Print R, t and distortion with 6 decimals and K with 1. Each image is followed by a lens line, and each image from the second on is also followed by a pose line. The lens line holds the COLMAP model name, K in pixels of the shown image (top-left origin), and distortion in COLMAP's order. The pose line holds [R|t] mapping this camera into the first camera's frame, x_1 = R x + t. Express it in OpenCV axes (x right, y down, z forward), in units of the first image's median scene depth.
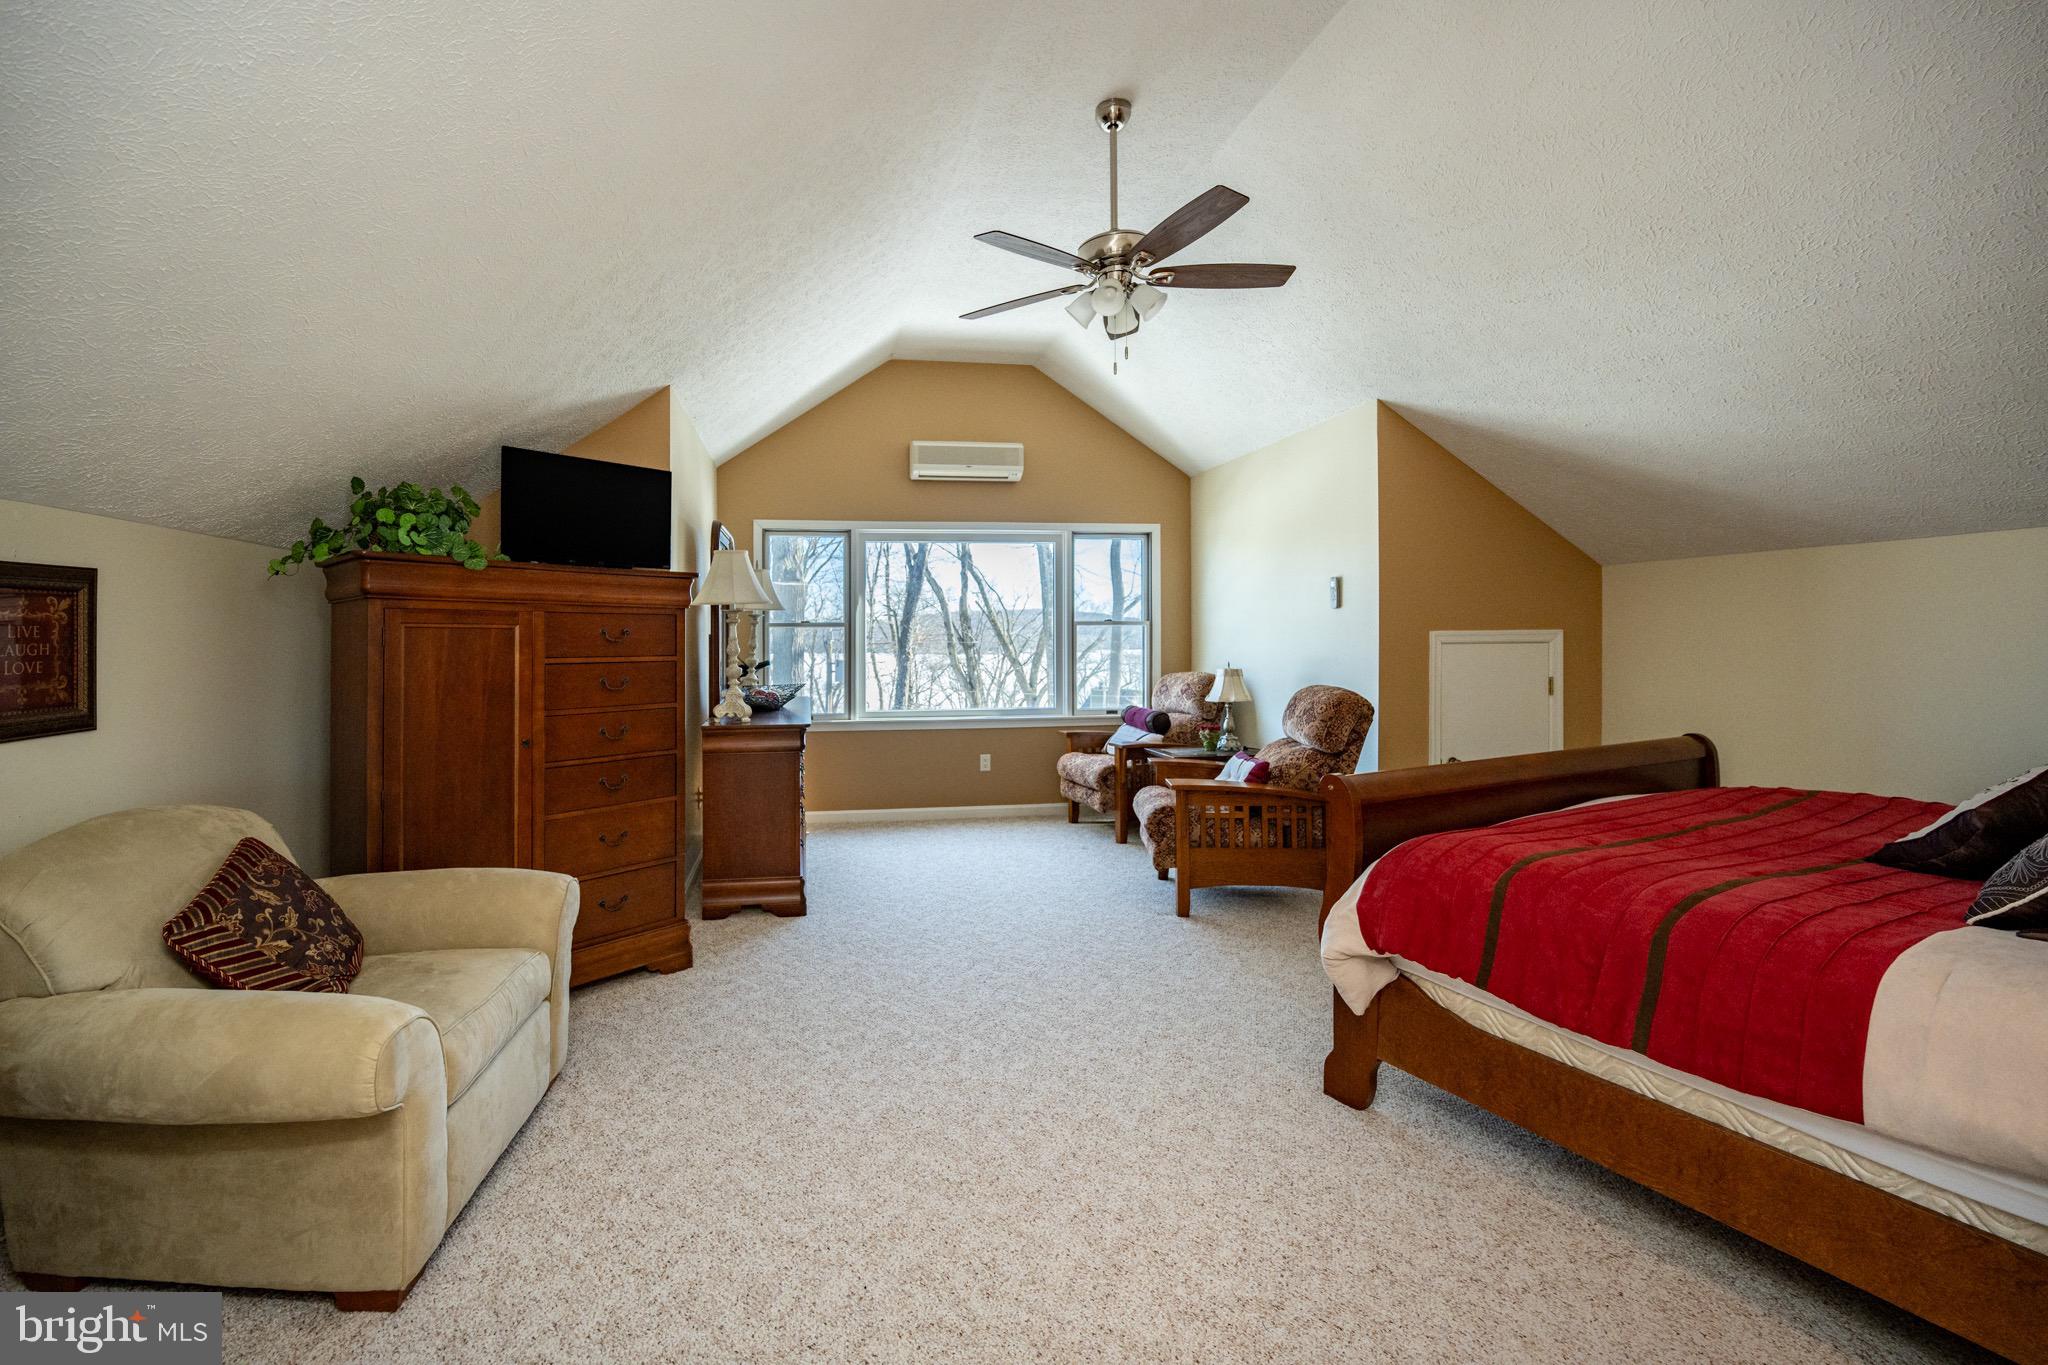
lens RADIAL K [[835.1, 0, 949.6], [0, 835.1, 631.0], [0, 0, 1]] dist [-0.000921, 0.000044]
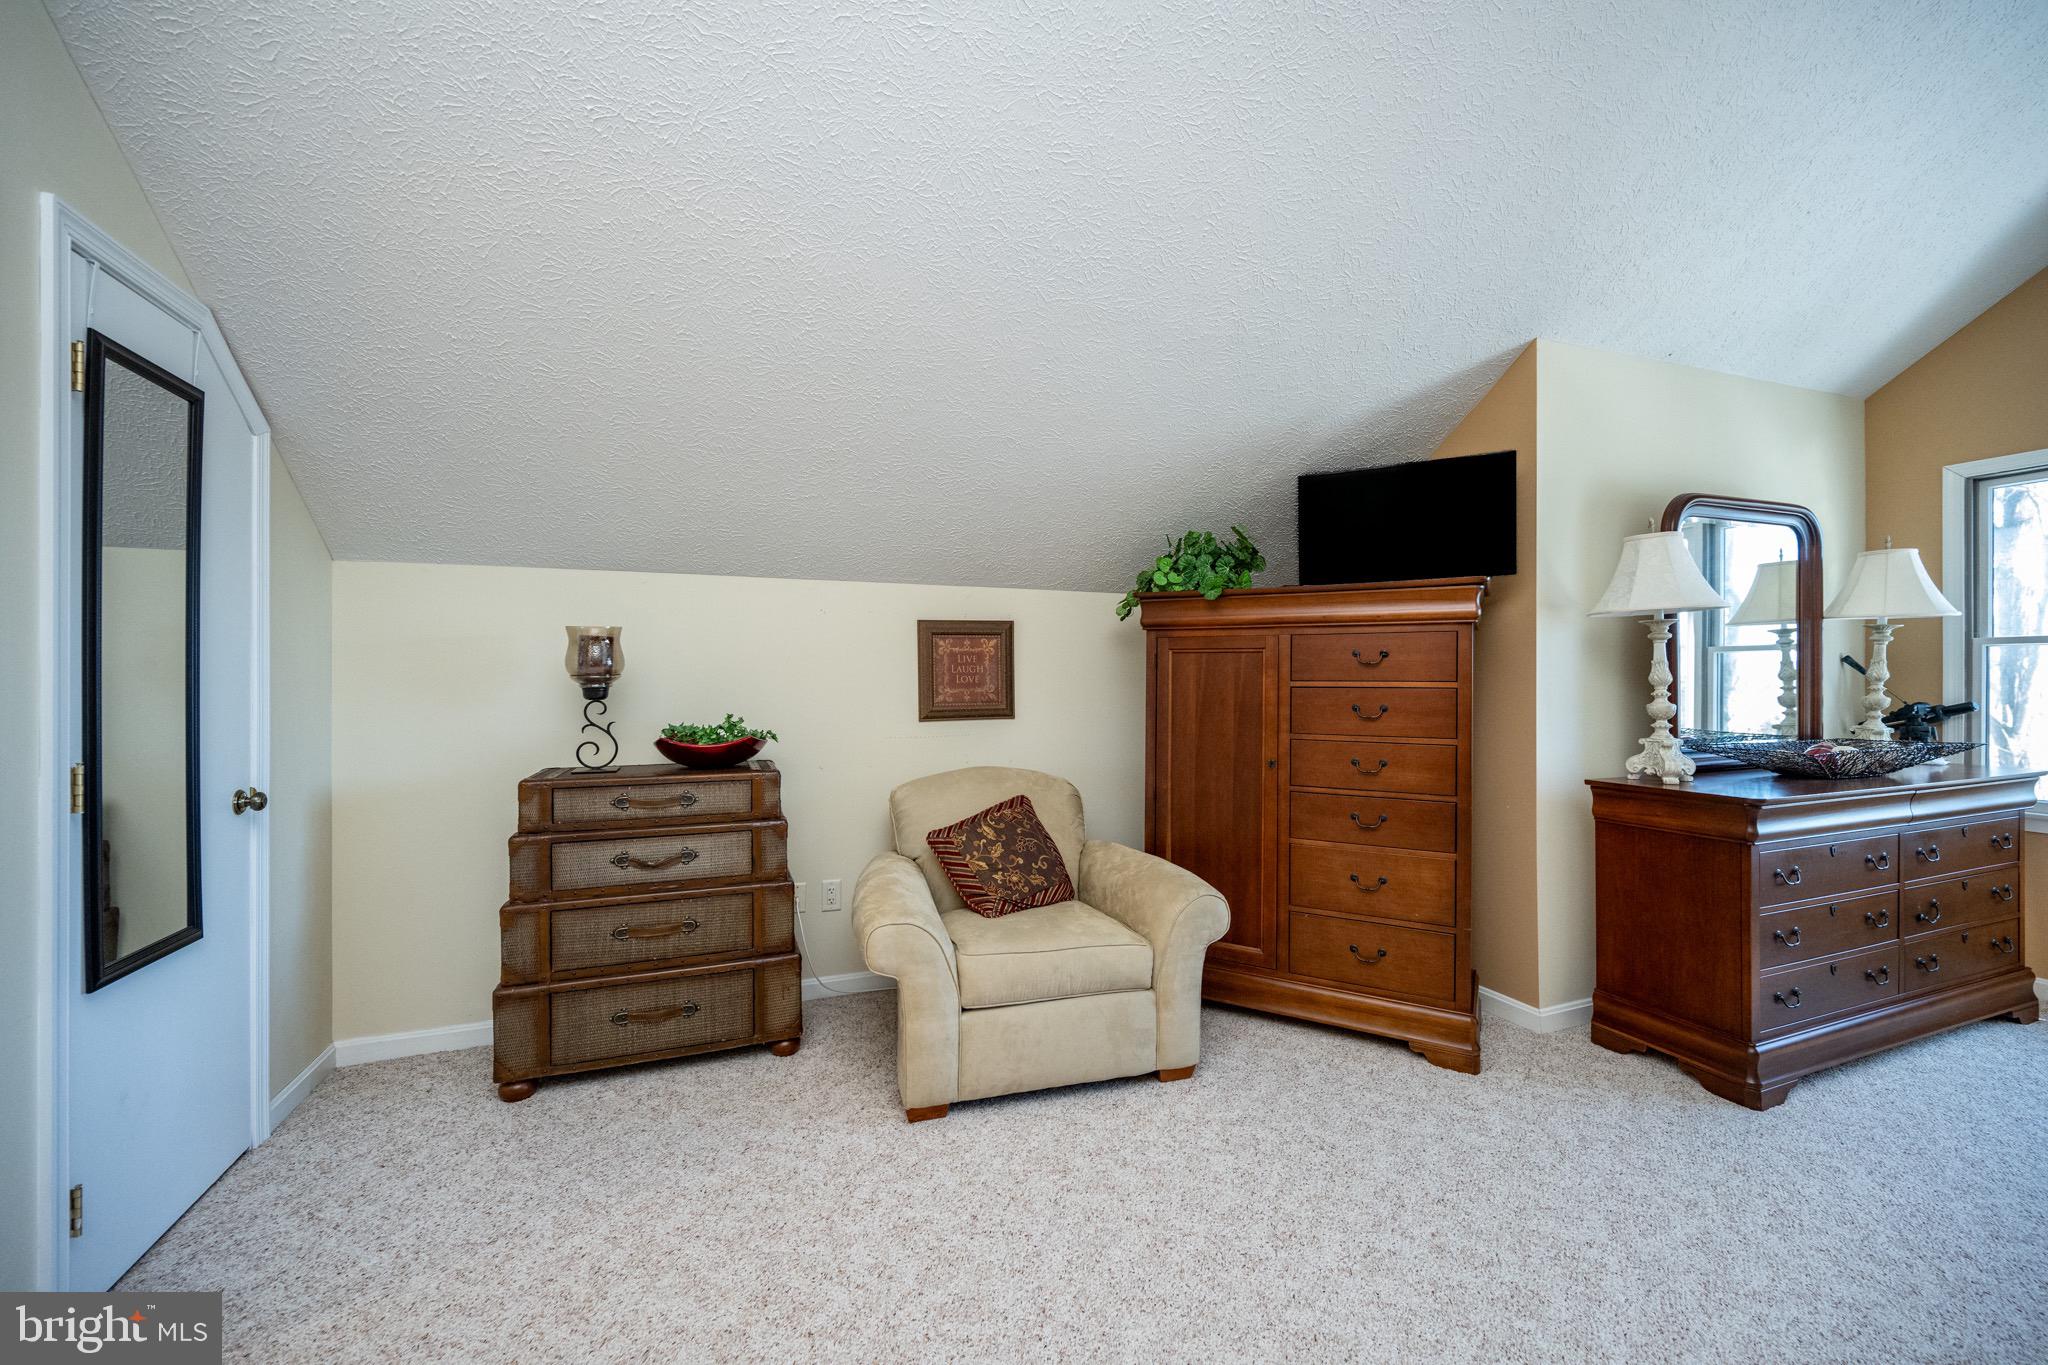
lens RADIAL K [[827.1, 0, 1031.7], [0, 827.1, 673.6], [0, 0, 1]] dist [-0.003089, -0.000145]
pose [[0.217727, -0.001312, -0.976009, 0.458904], [0.007651, 0.999971, 0.000363, 0.023318], [0.975980, -0.007546, 0.217730, 0.530111]]
